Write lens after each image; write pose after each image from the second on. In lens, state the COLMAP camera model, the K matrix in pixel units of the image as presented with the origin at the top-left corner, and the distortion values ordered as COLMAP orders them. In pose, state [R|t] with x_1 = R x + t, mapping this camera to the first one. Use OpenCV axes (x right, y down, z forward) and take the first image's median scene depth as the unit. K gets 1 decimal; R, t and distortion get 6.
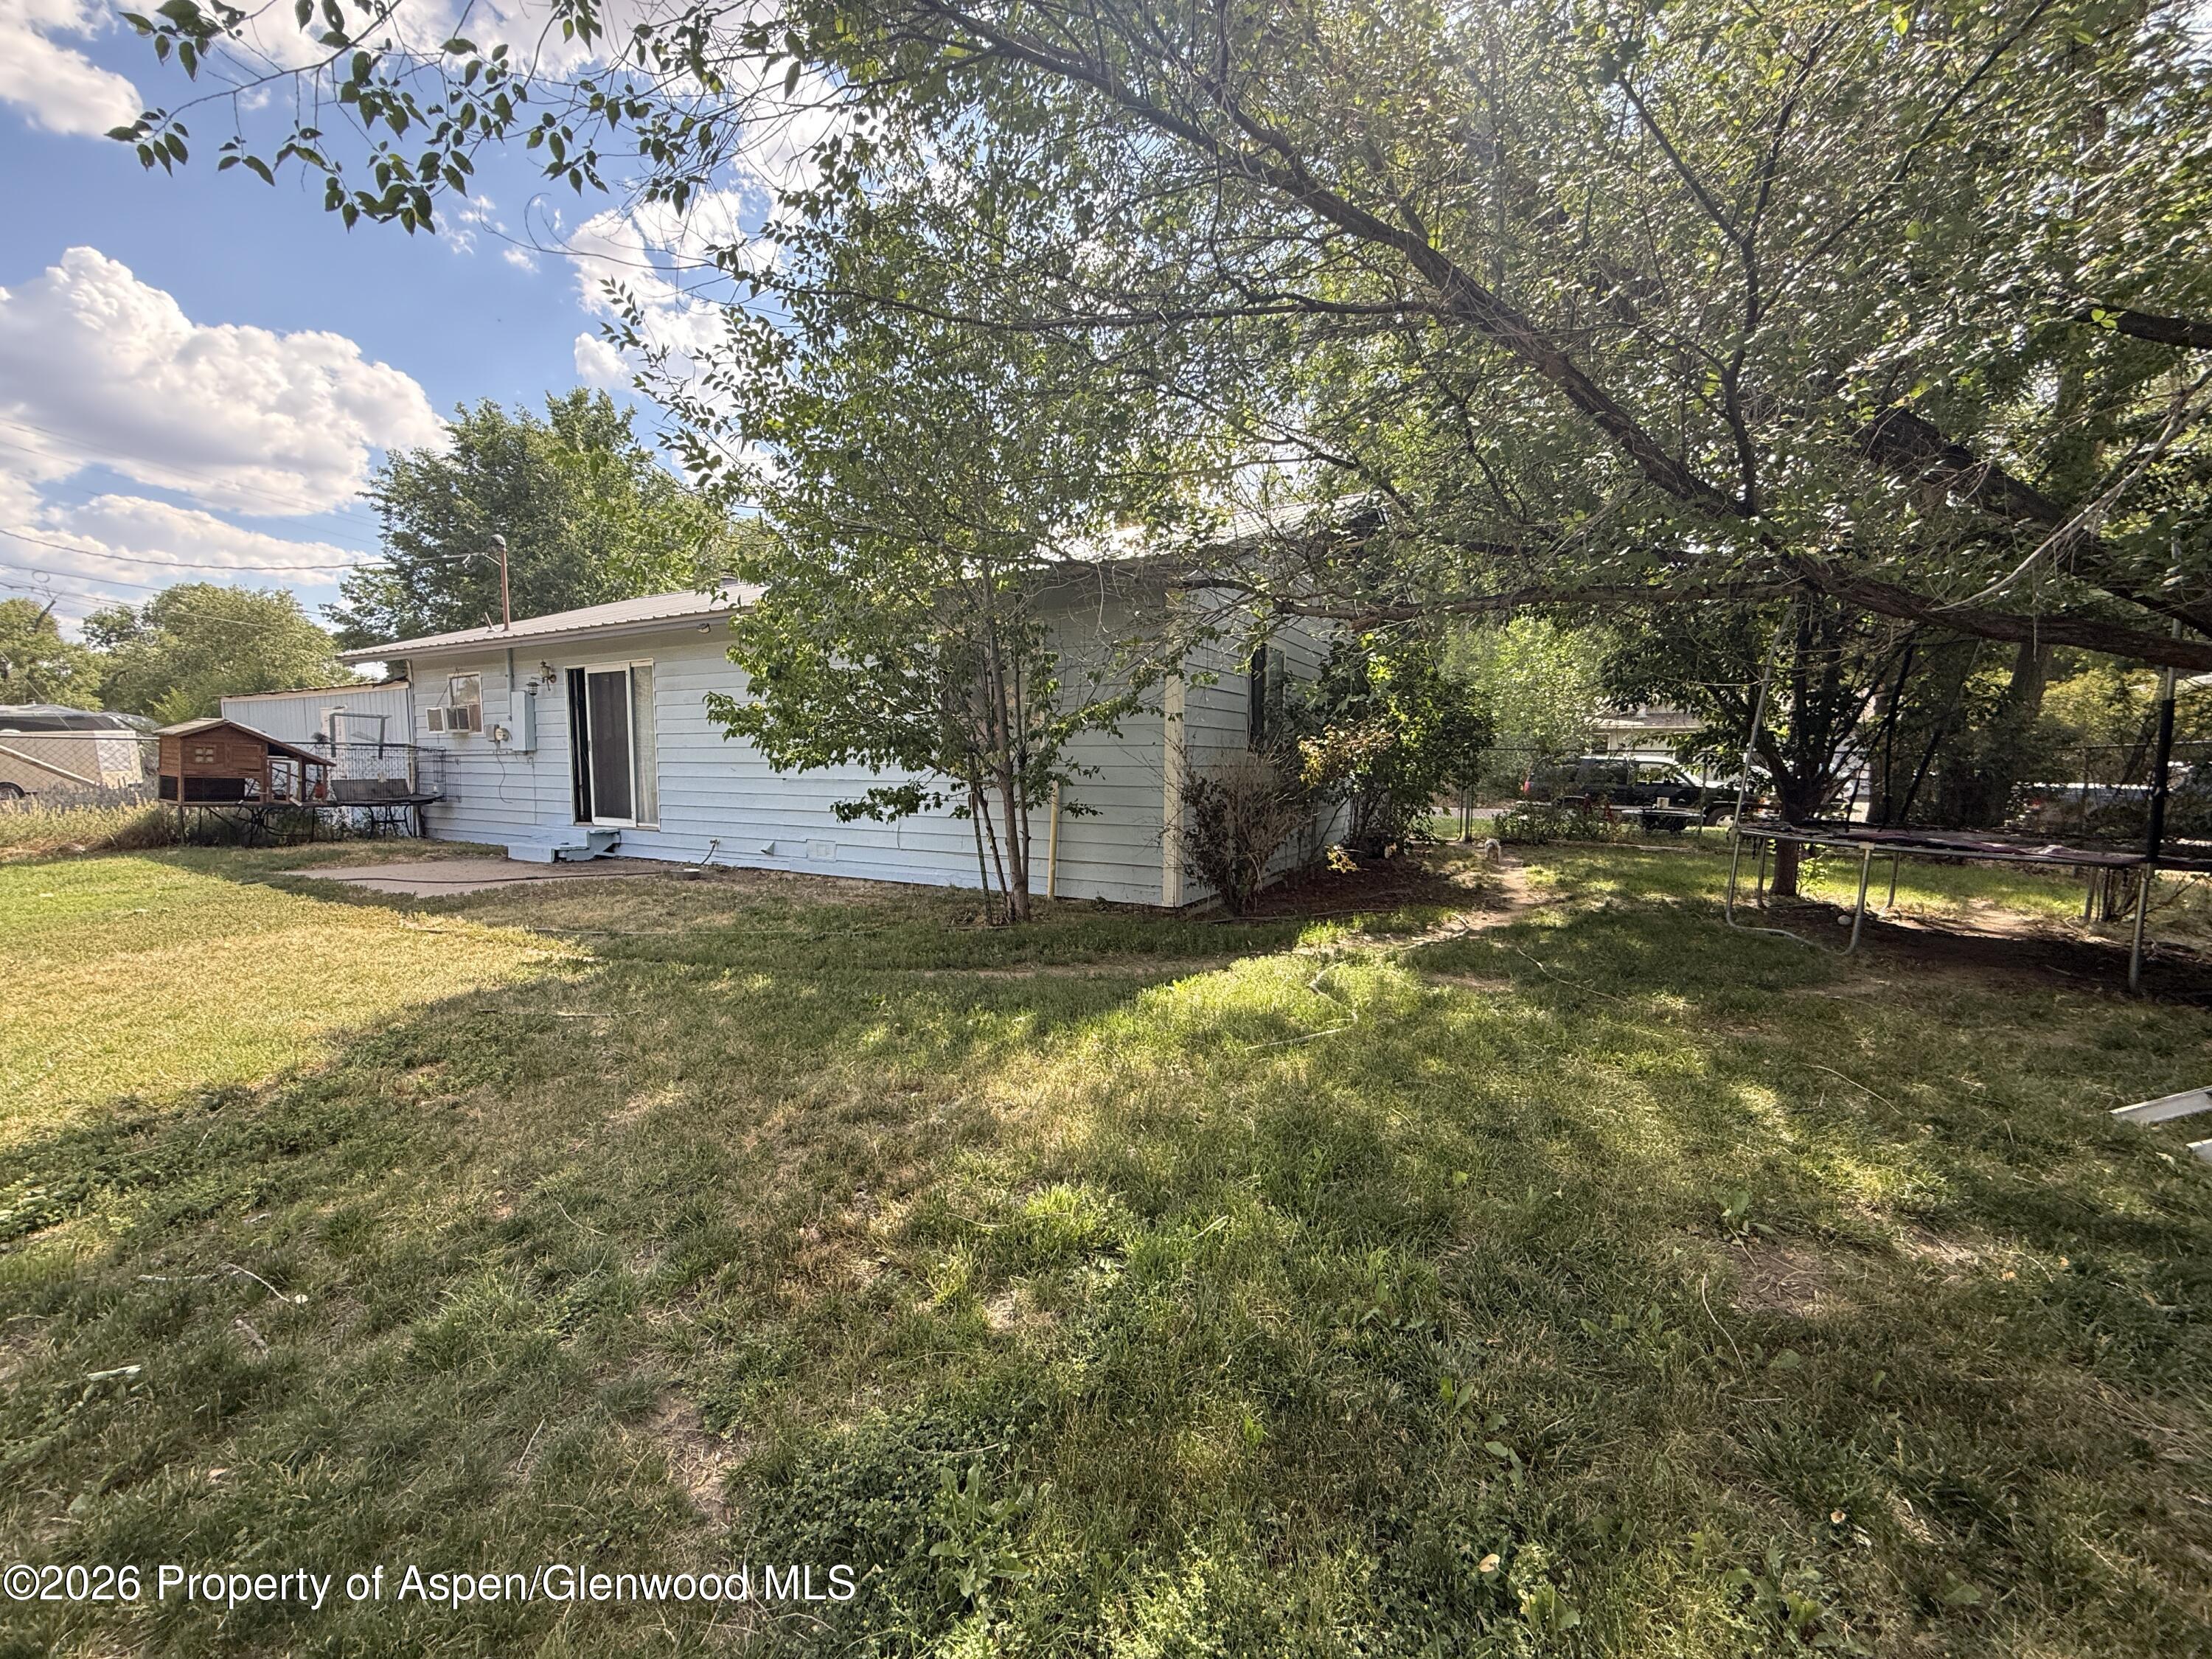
lens RADIAL K [[880.9, 0, 1104.0], [0, 880.9, 828.5], [0, 0, 1]] dist [0.000341, -0.000016]
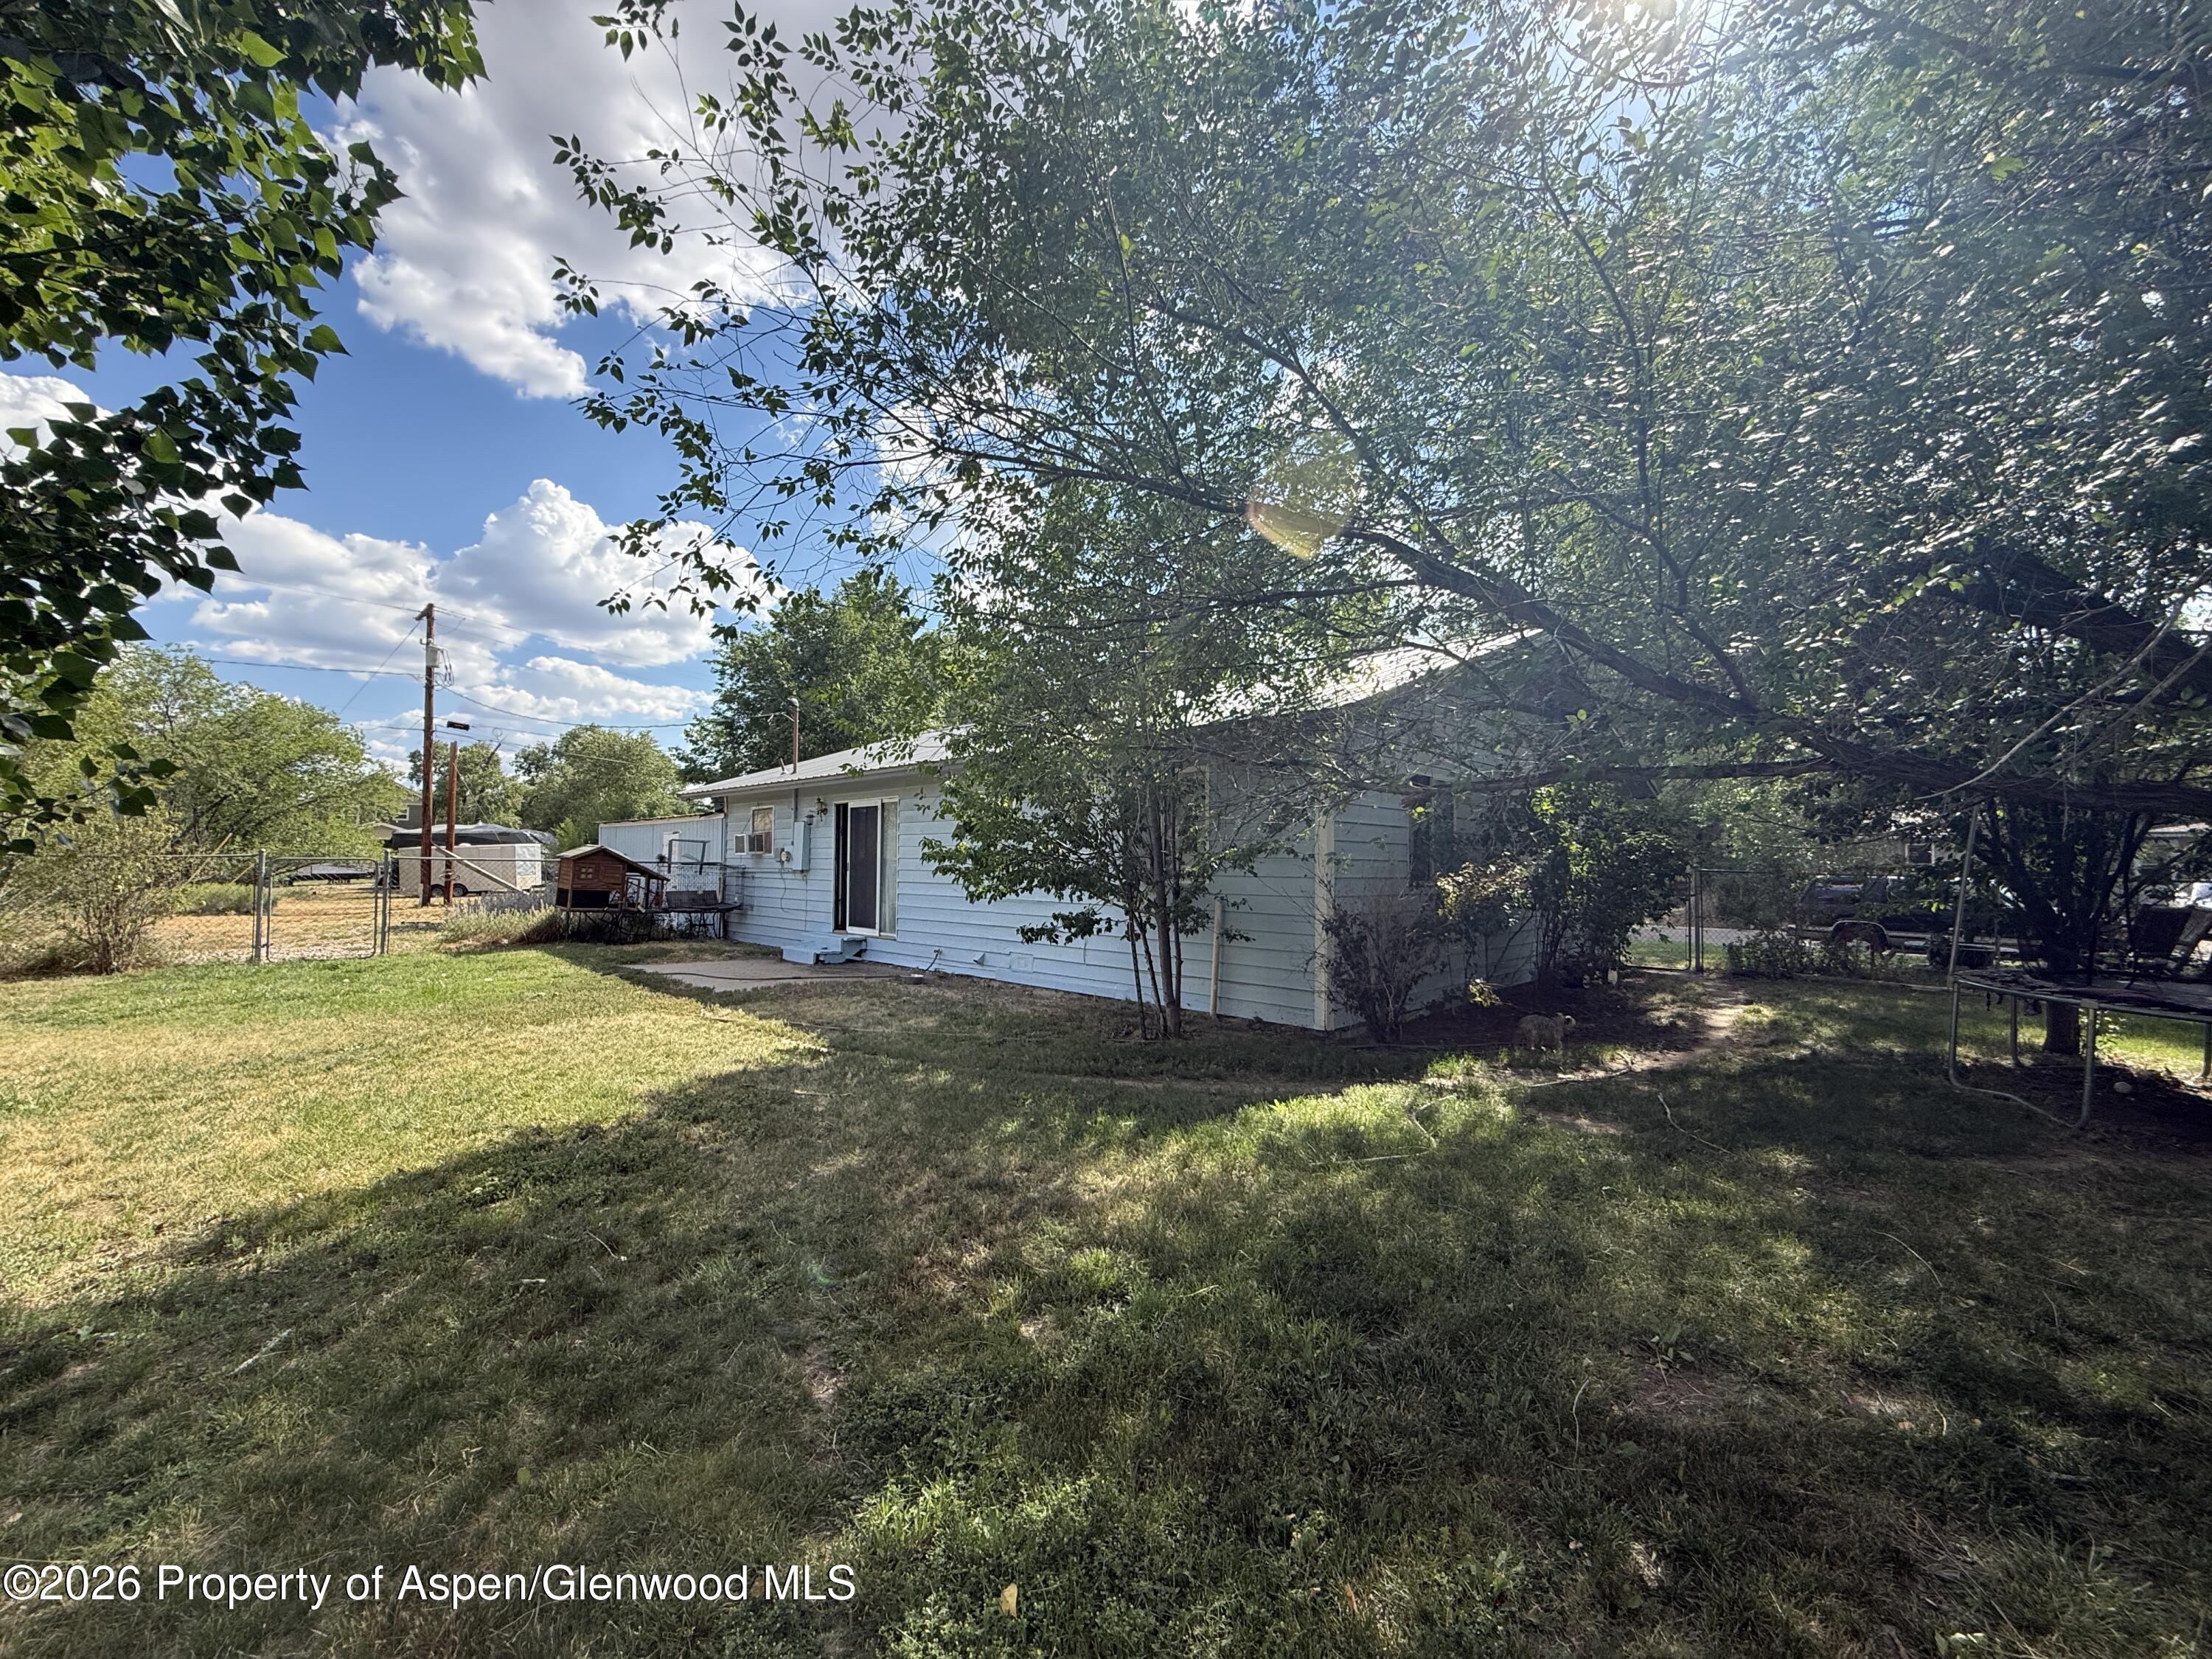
lens RADIAL K [[880.9, 0, 1108.6], [0, 880.9, 832.5], [0, 0, 1]] dist [0.000341, -0.000016]
pose [[0.967805, -0.003283, -0.251679, 0.125857], [-0.025495, 0.993494, -0.110998, -0.030555], [0.250406, 0.113841, 0.961424, -0.147125]]
